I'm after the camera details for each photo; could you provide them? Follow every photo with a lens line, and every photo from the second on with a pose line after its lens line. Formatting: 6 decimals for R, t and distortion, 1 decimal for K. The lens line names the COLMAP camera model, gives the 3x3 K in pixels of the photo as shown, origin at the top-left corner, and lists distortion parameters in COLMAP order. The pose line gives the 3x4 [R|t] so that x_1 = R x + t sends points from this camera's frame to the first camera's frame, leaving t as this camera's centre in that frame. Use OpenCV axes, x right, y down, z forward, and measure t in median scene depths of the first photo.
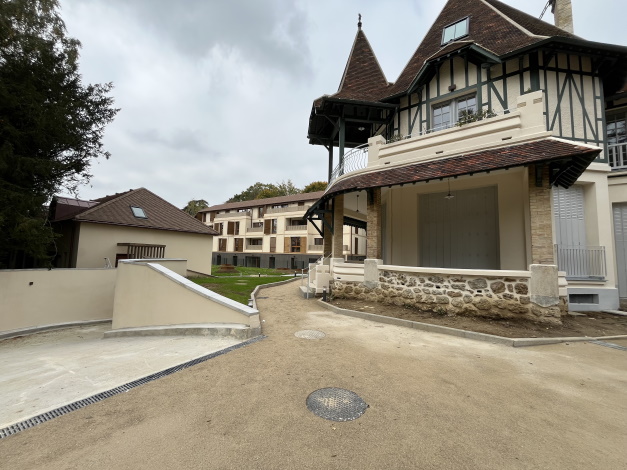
lens RADIAL K [[254.7, 0, 313.9], [0, 254.7, 234.6], [0, 0, 1]] dist [-0.000436, -0.000054]
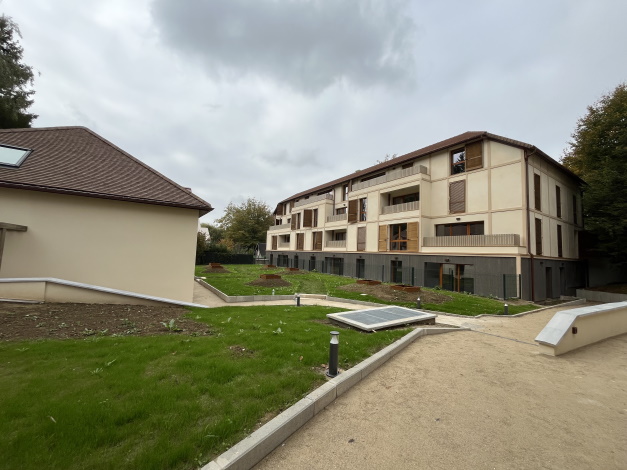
lens RADIAL K [[254.7, 0, 314.6], [0, 254.7, 235.6], [0, 0, 1]] dist [-0.000436, -0.000054]
pose [[0.907227, -0.020530, -0.420139, -0.002256], [0.018075, 0.999788, -0.009824, 0.034748], [0.420252, 0.001318, 0.907406, 0.378152]]
